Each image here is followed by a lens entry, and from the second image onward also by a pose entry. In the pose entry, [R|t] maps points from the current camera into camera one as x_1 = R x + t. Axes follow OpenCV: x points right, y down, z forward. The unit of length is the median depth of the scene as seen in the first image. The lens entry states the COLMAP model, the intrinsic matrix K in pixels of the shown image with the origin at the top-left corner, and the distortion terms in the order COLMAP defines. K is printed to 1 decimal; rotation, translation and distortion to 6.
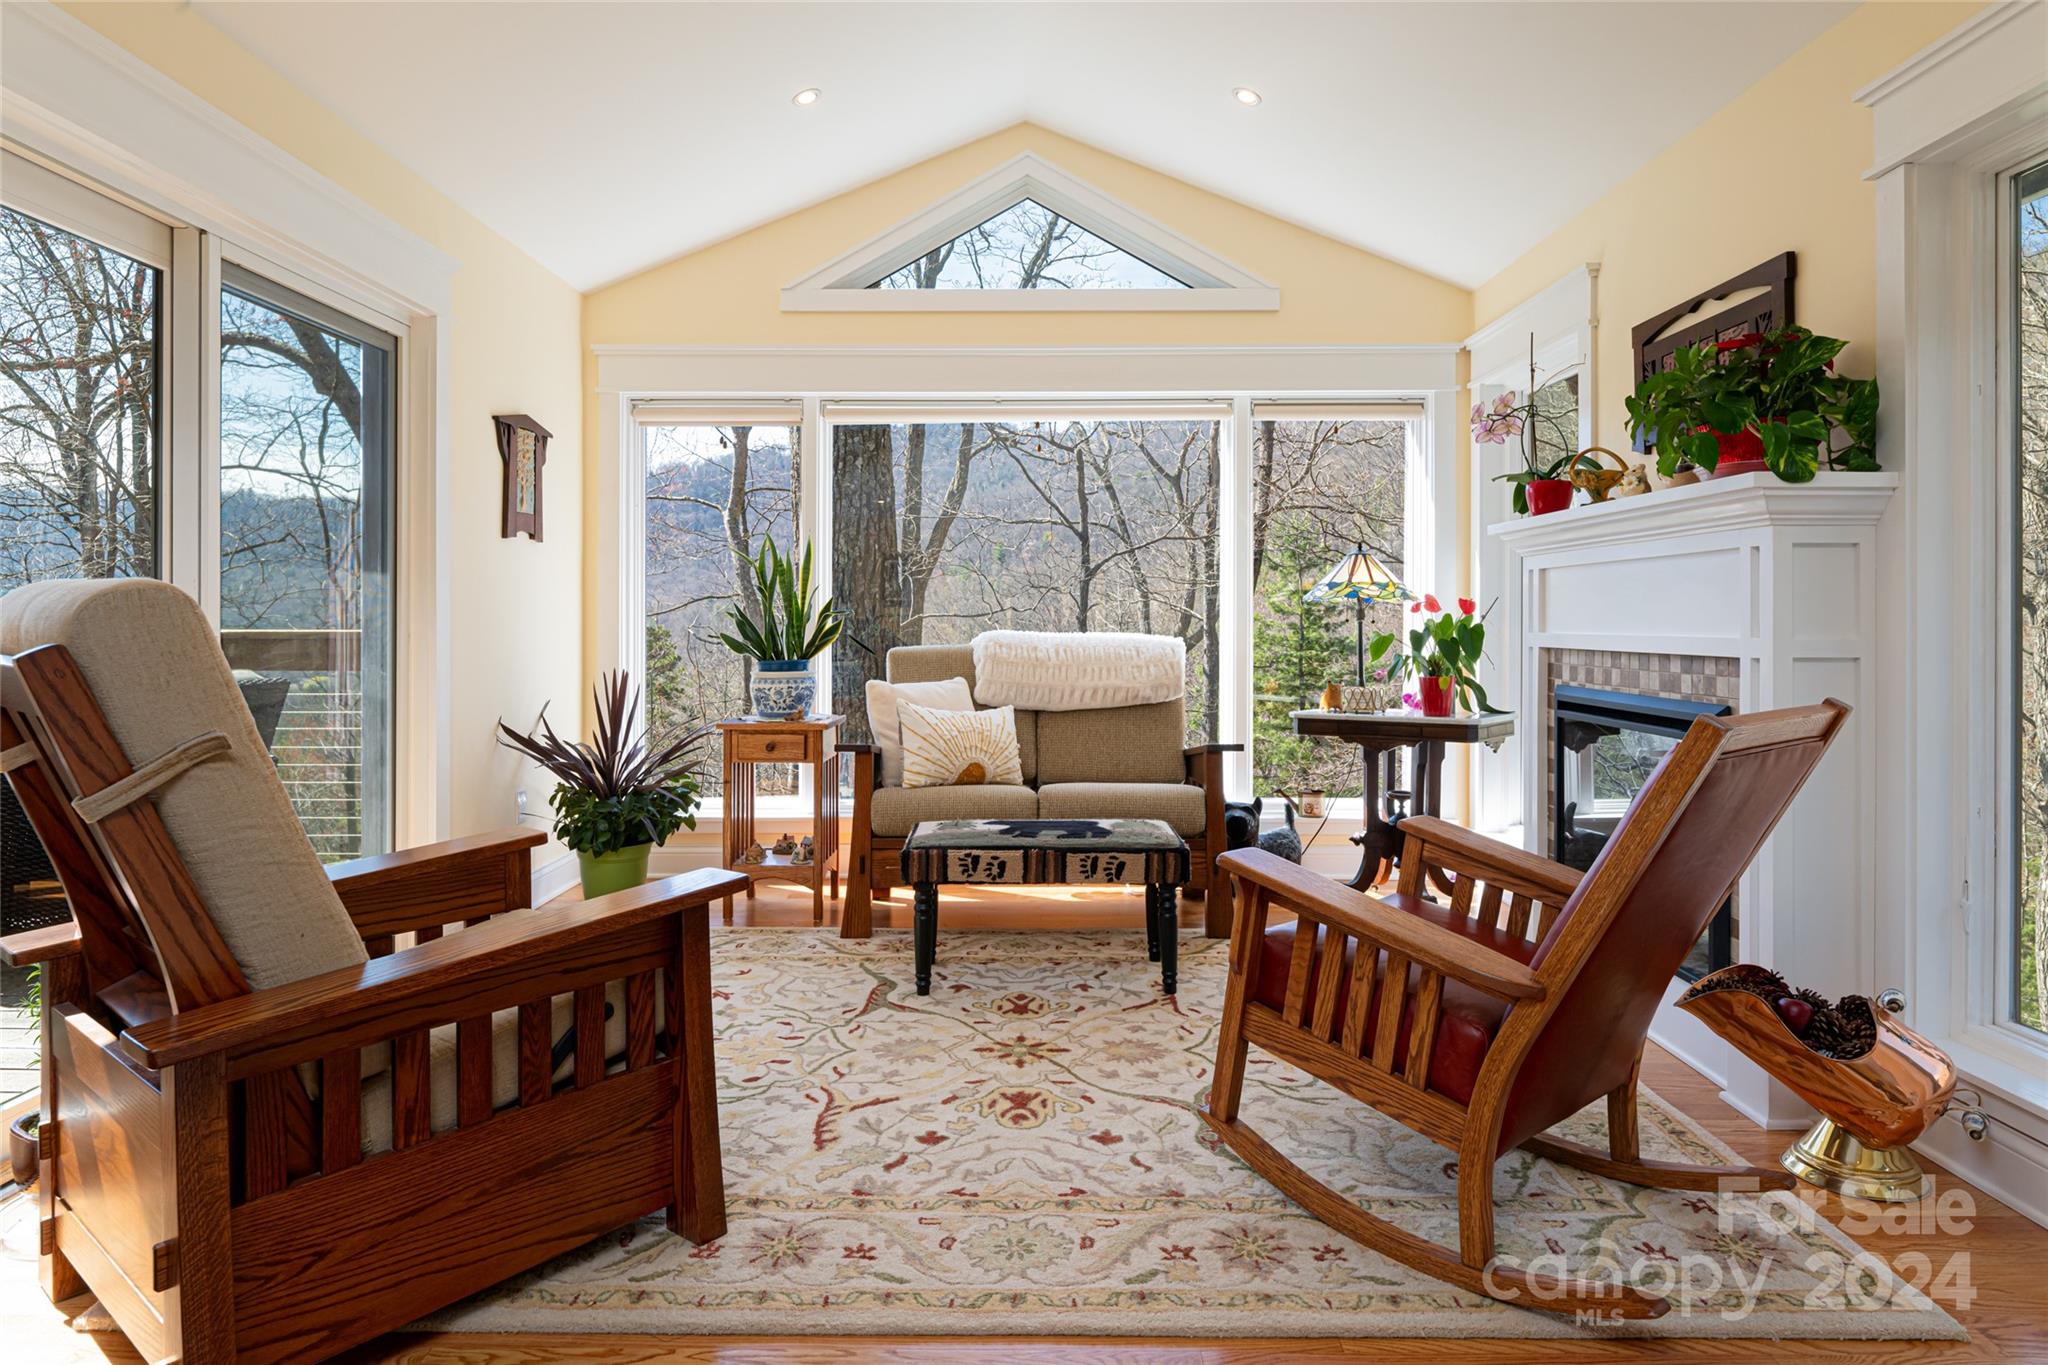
lens RADIAL K [[1193.9, 0, 1016.0], [0, 1193.9, 622.3], [0, 0, 1]] dist [-0.000235, -0.000086]
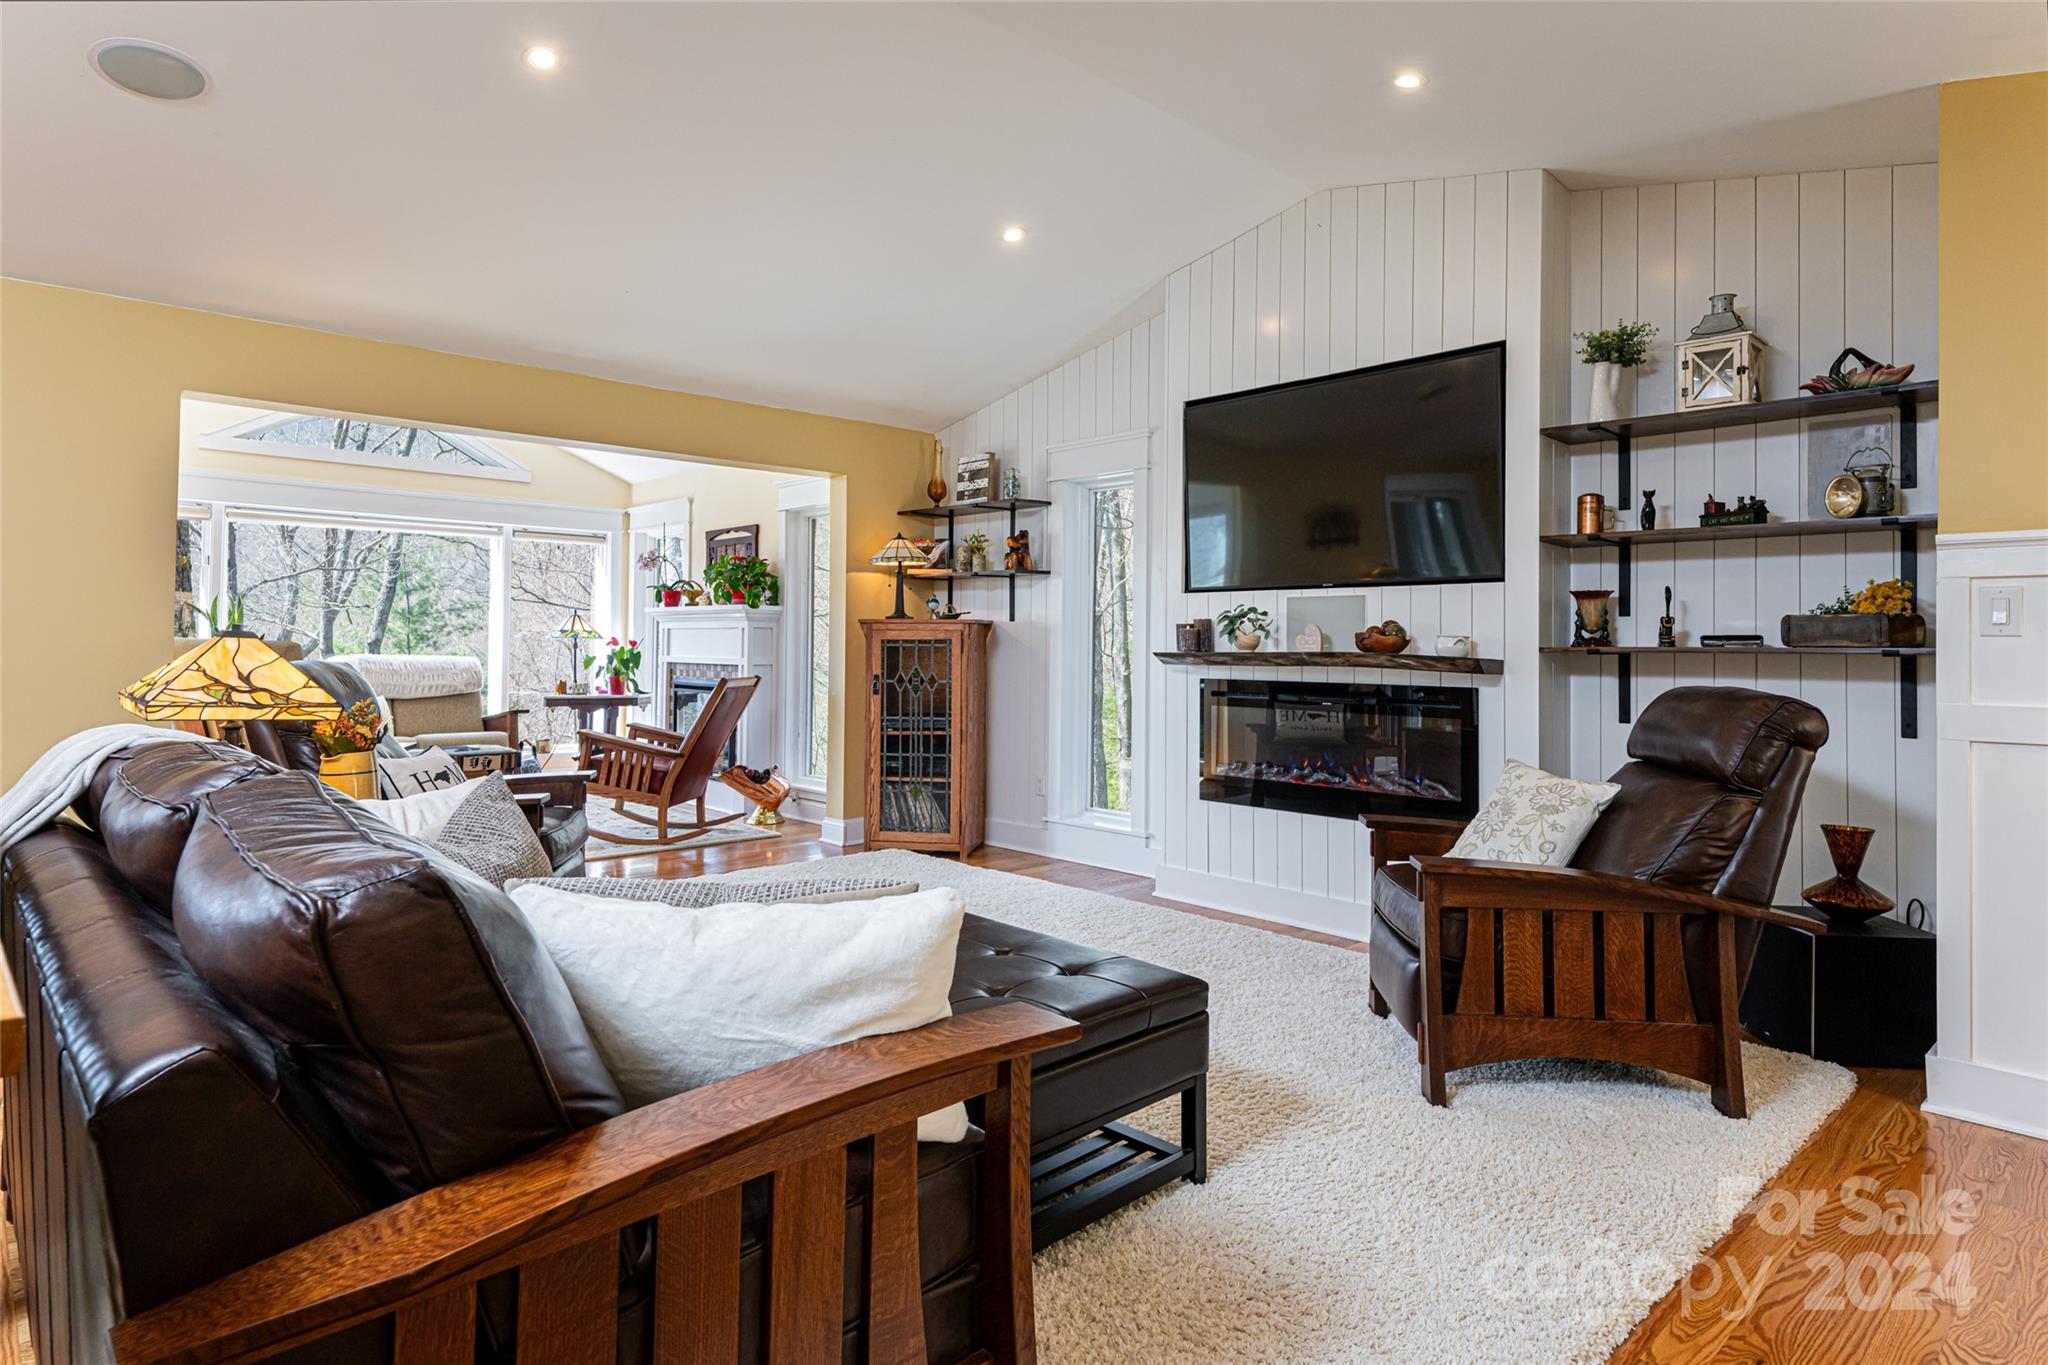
lens RADIAL K [[1143.4, 0, 1028.2], [0, 1143.4, 621.6], [0, 0, 1]] dist [0.007488, 0.001597]
pose [[0.723745, 0.020927, 0.689750, -0.568604], [-0.009547, 0.999748, -0.020315, -0.018703], [-0.690002, 0.008118, 0.723762, -1.059276]]
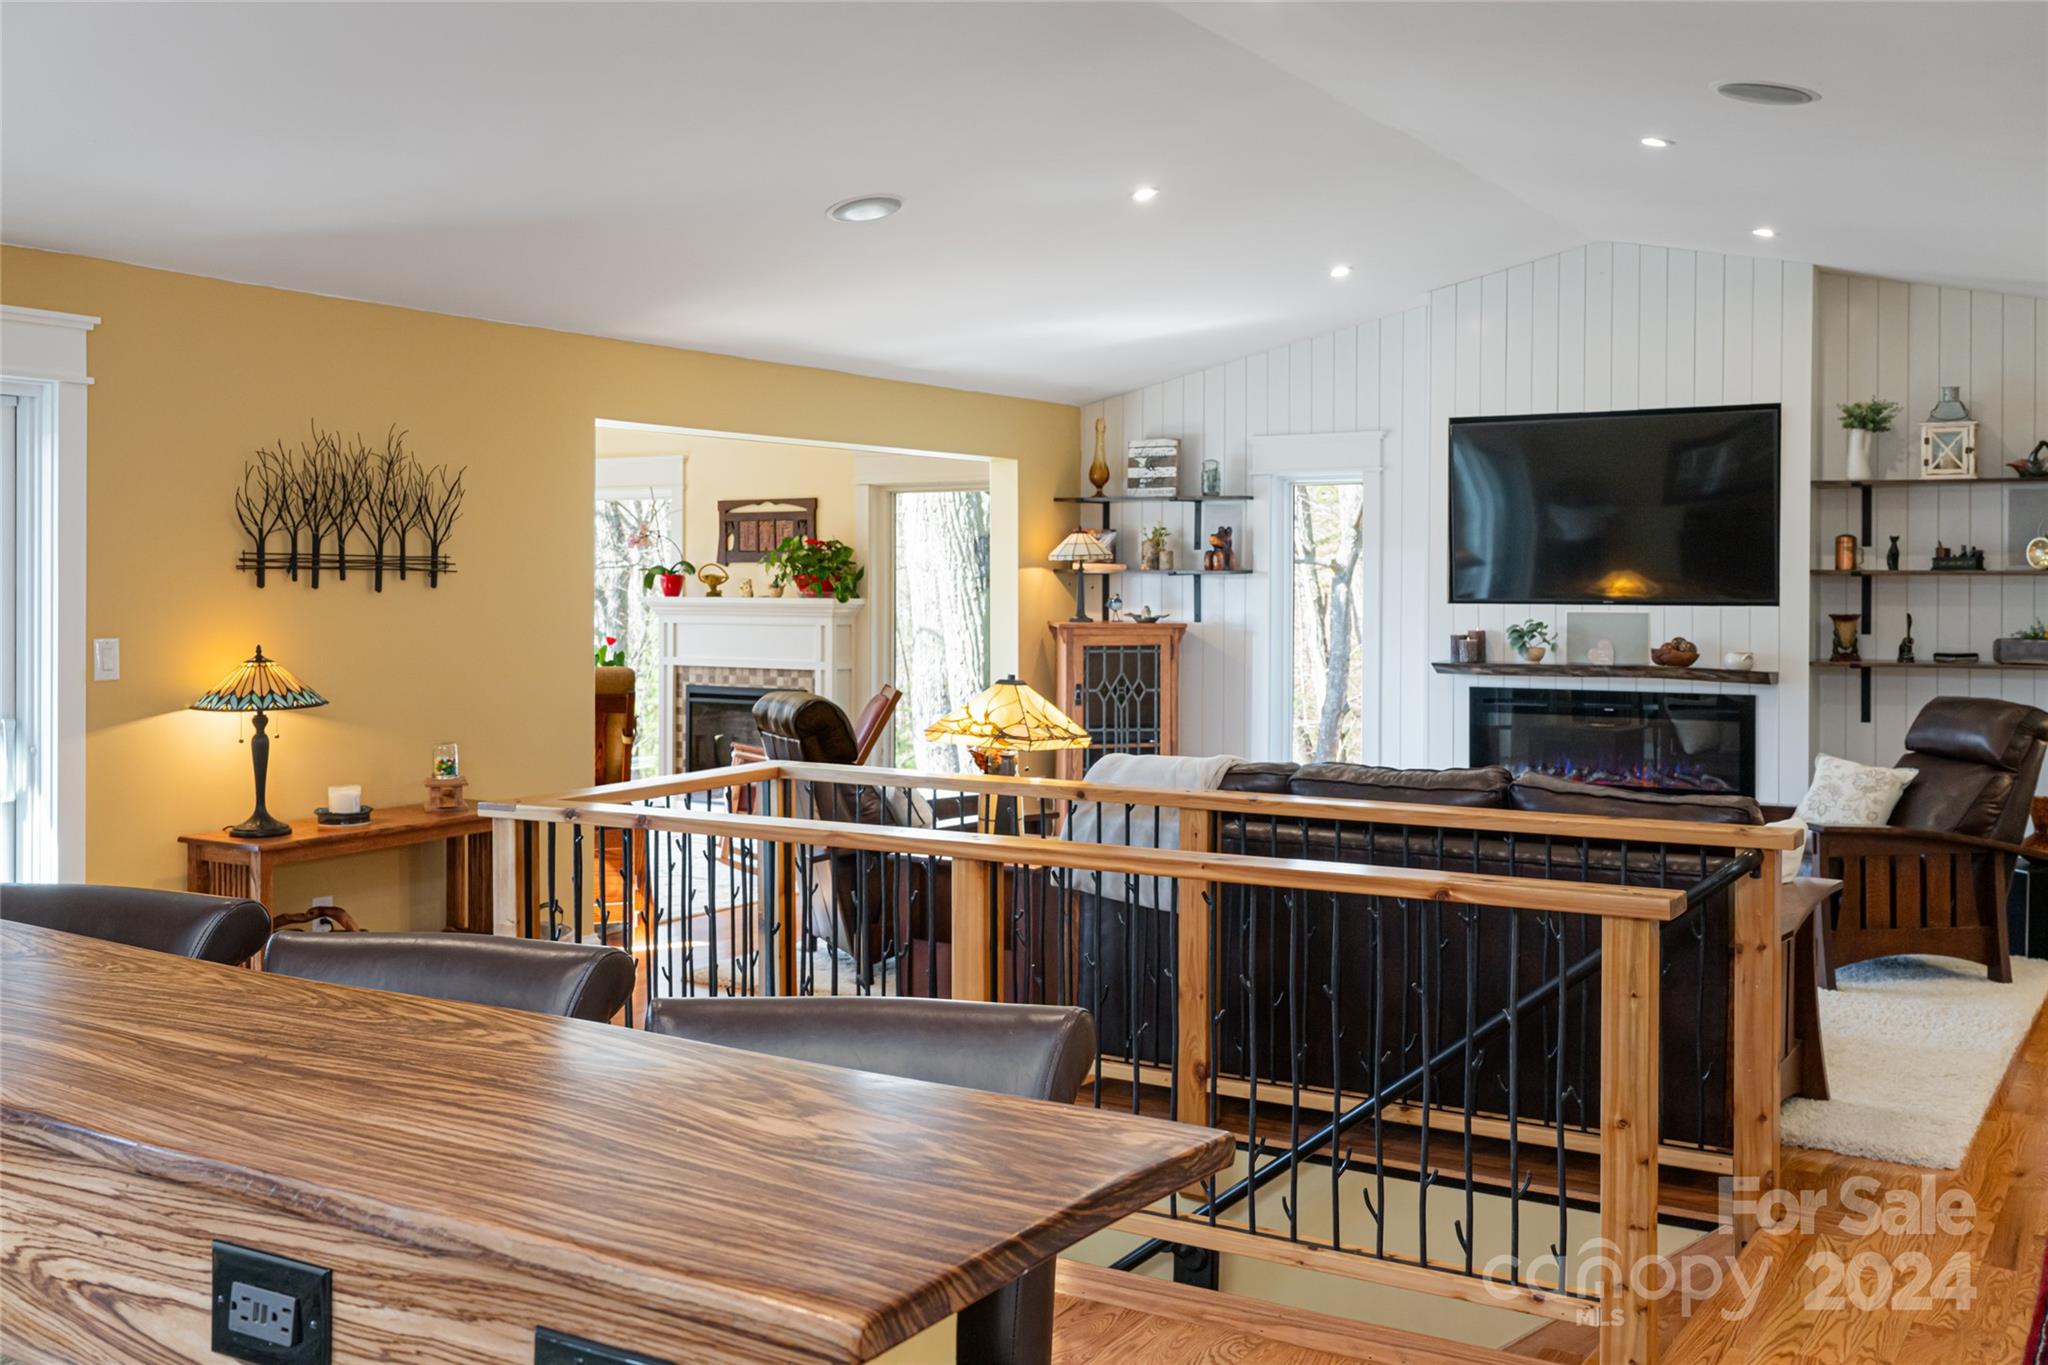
lens RADIAL K [[1980.0, 0, 1015.4], [0, 1980.0, 585.1], [0, 0, 1]] dist [-0.001974, 0.003995]
pose [[0.528712, 0.001586, 0.848800, -1.813750], [-0.003552, 0.999994, 0.000345, -0.101968], [-0.848794, -0.003197, 0.528714, -1.037516]]
